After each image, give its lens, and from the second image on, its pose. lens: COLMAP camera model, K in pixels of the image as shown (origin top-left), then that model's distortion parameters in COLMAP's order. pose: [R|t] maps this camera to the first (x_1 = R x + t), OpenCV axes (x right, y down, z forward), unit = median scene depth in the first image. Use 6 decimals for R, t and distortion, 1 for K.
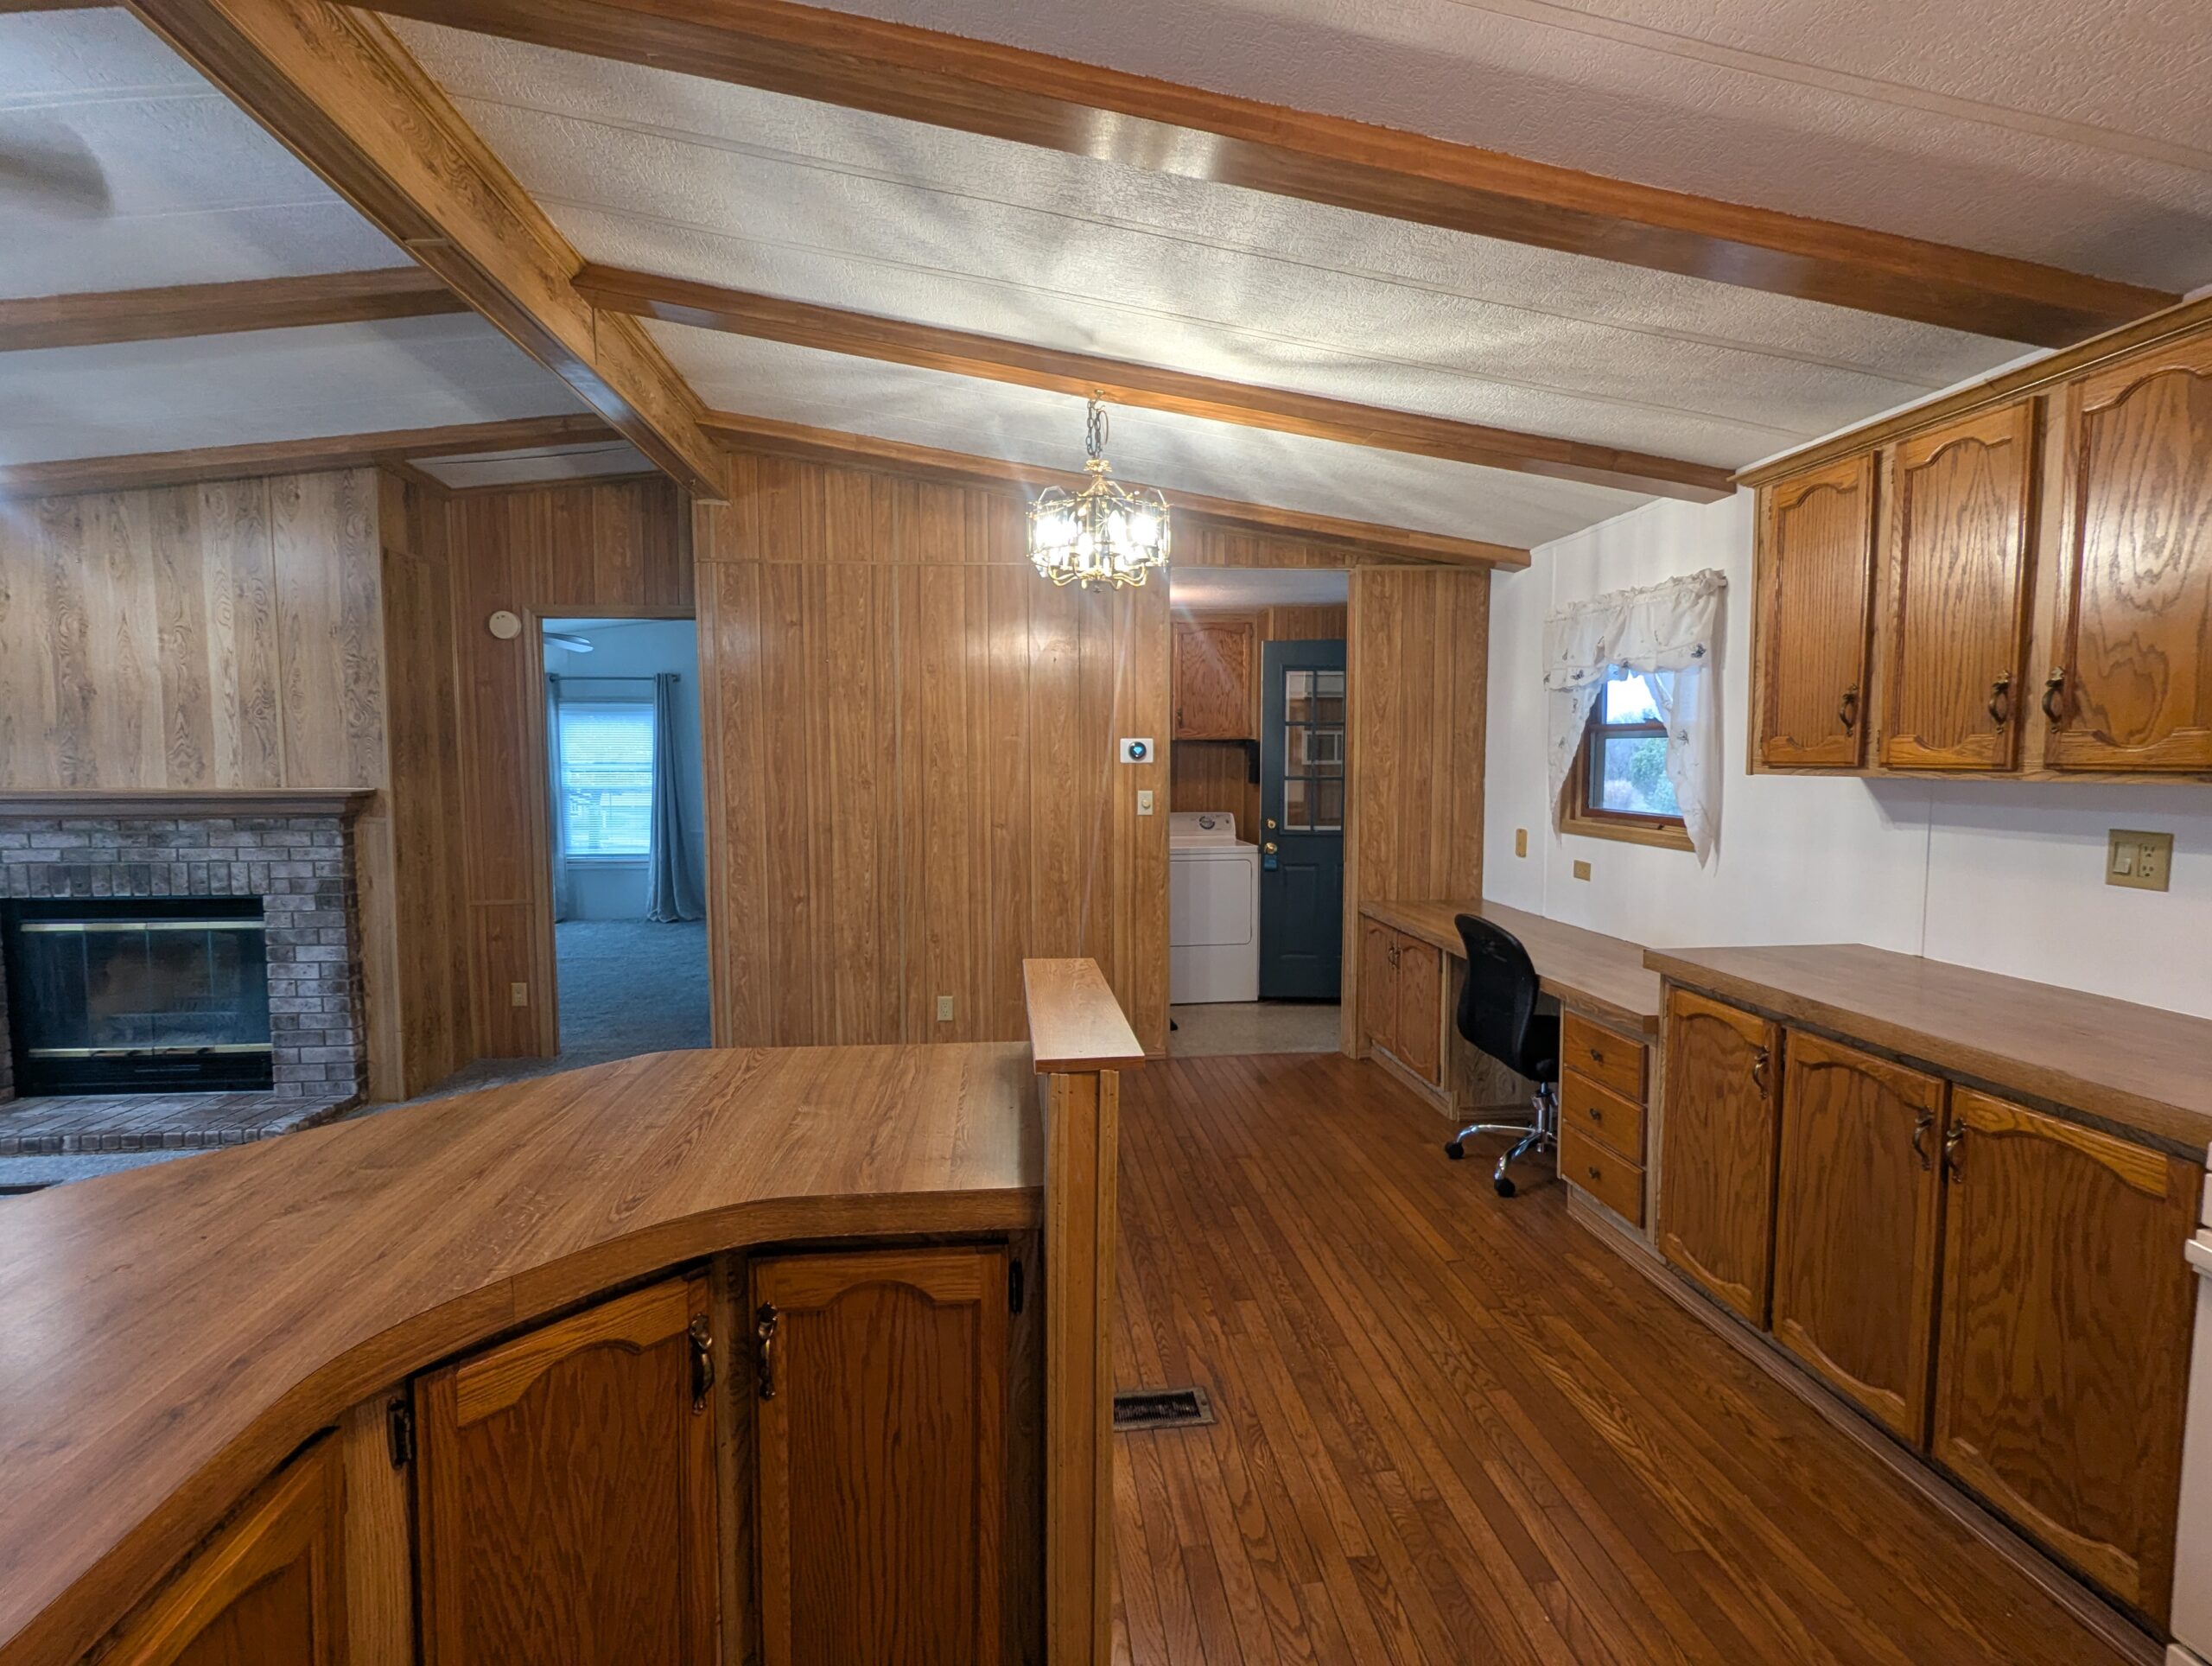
lens RADIAL K [[1057.6, 0, 1106.0], [0, 1057.6, 833.0], [0, 0, 1]] dist [-0.000037, -0.000115]
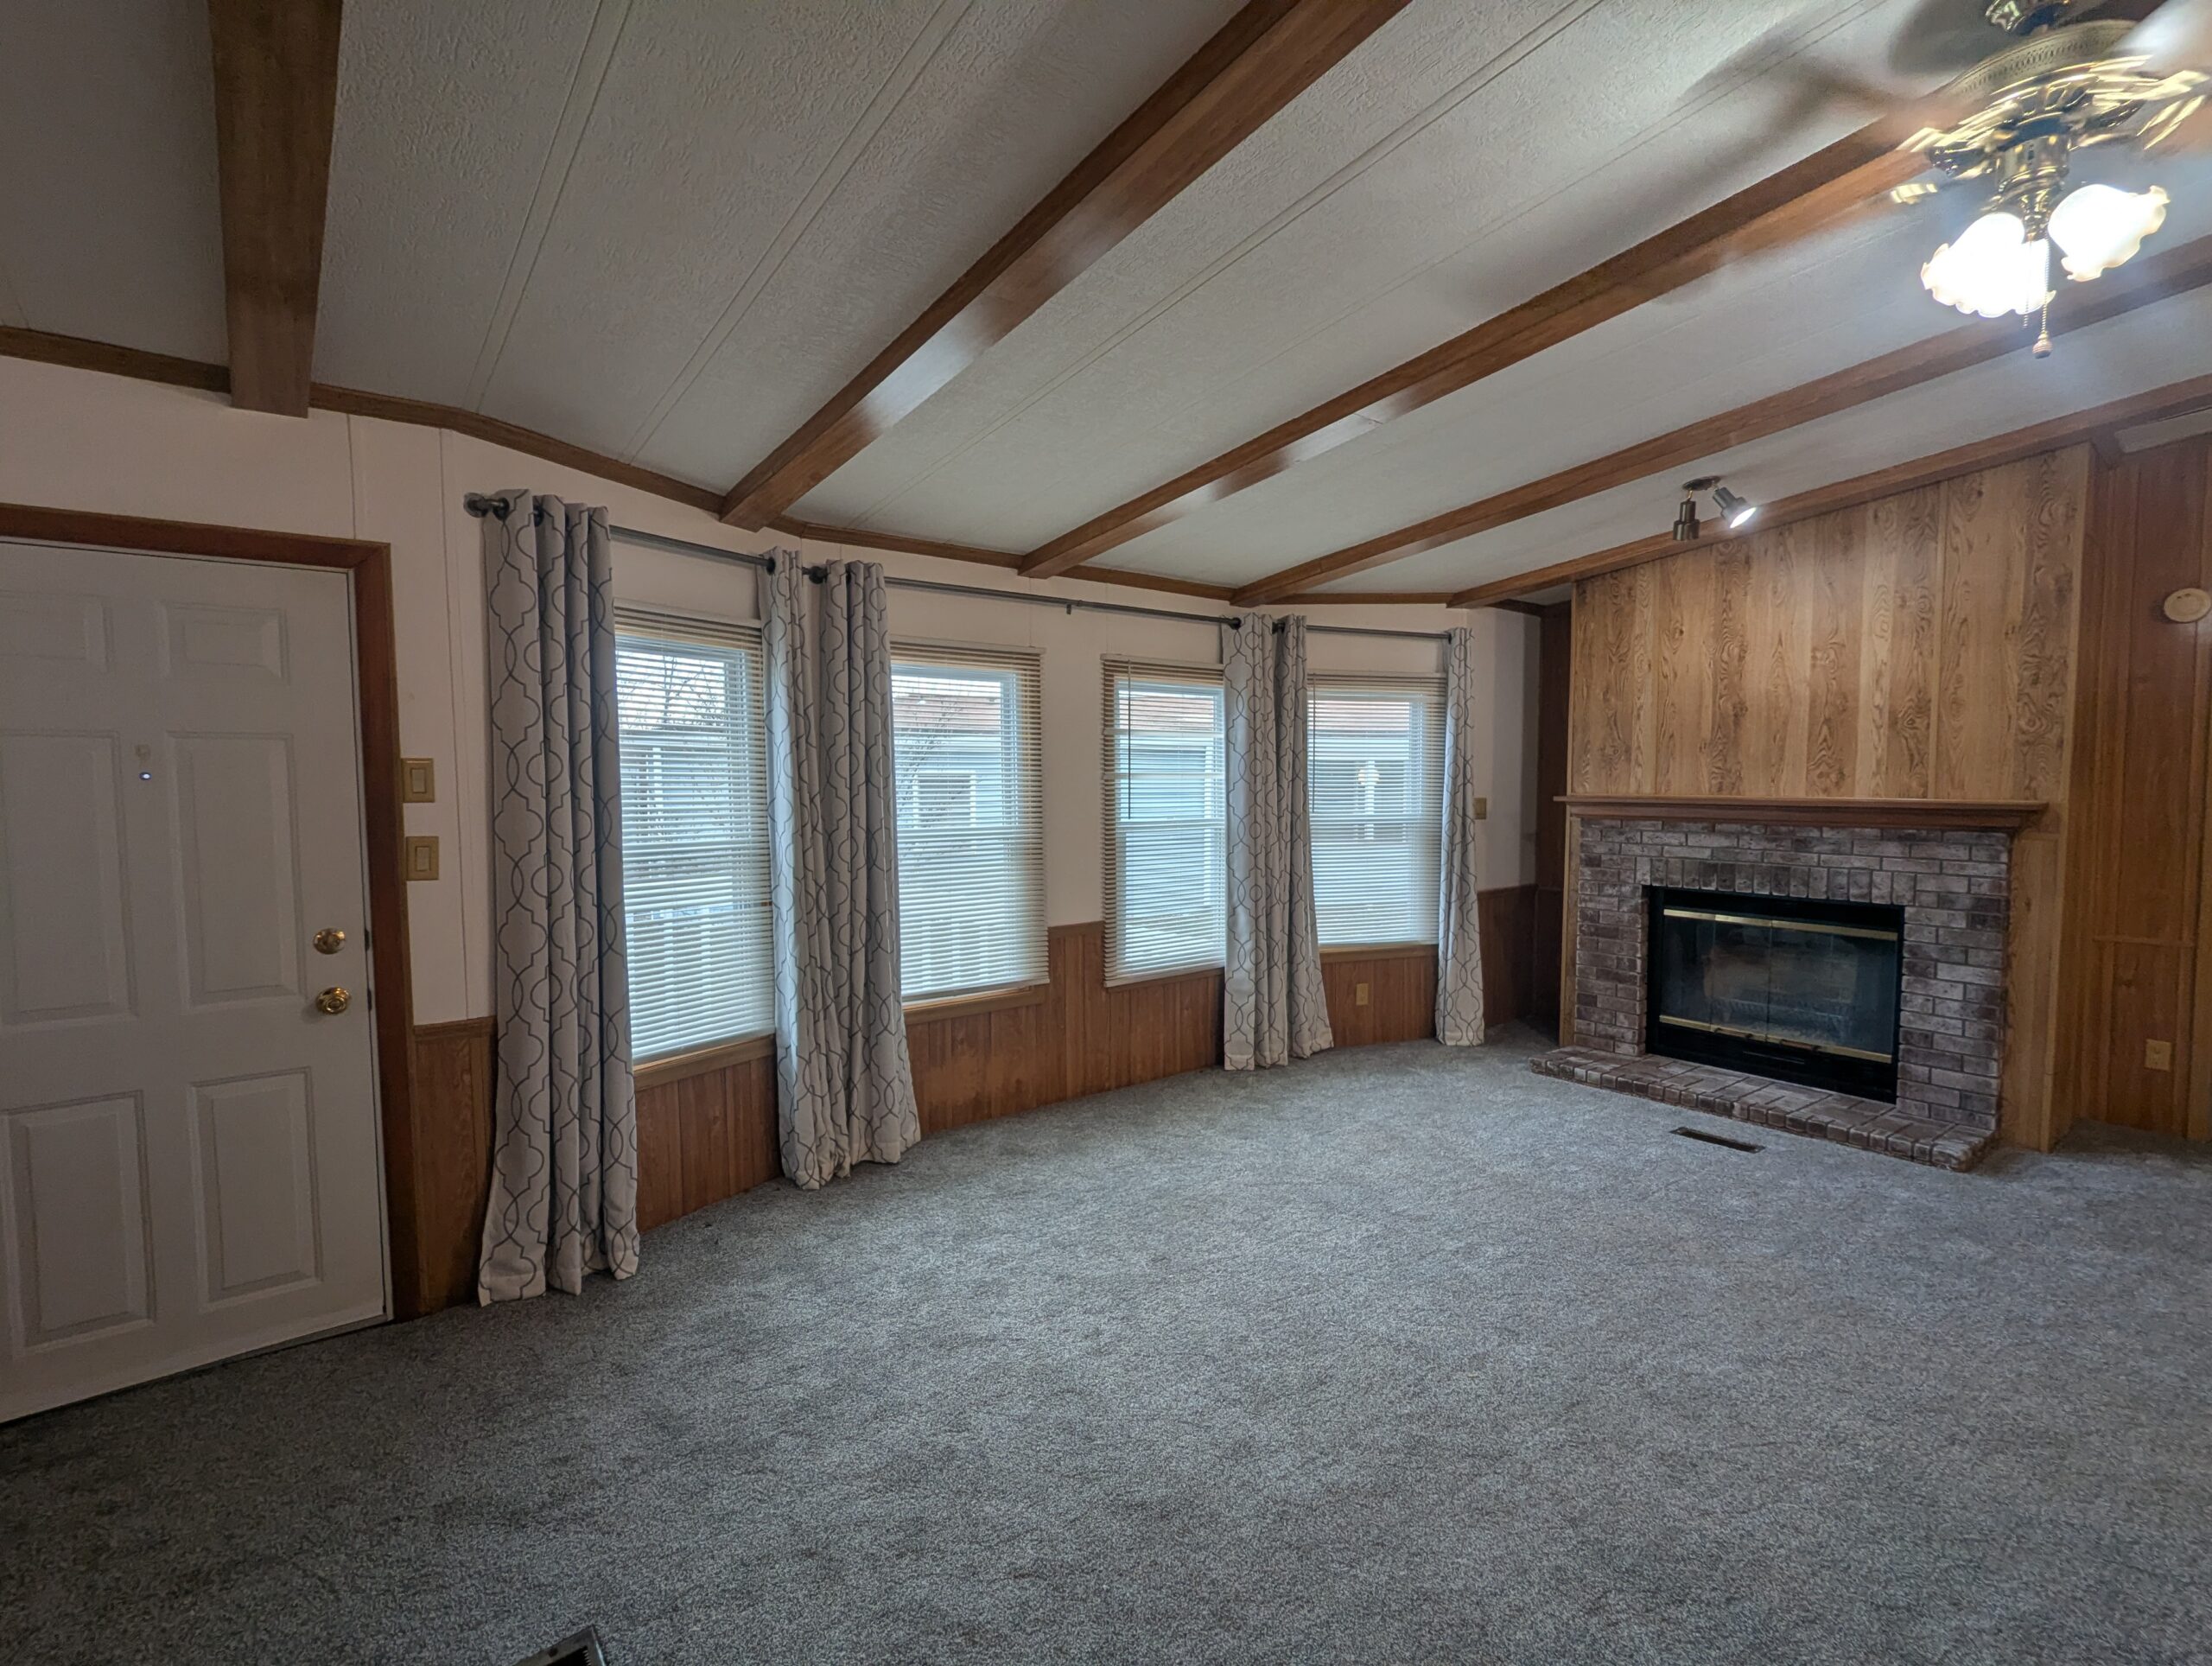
lens RADIAL K [[1057.6, 0, 1106.0], [0, 1057.6, 833.0], [0, 0, 1]] dist [-0.000037, -0.000115]
pose [[0.523254, 0.048876, -0.850774, -0.349491], [-0.057519, 0.998103, 0.021964, 0.011353], [0.850234, 0.037443, 0.525072, -0.158642]]
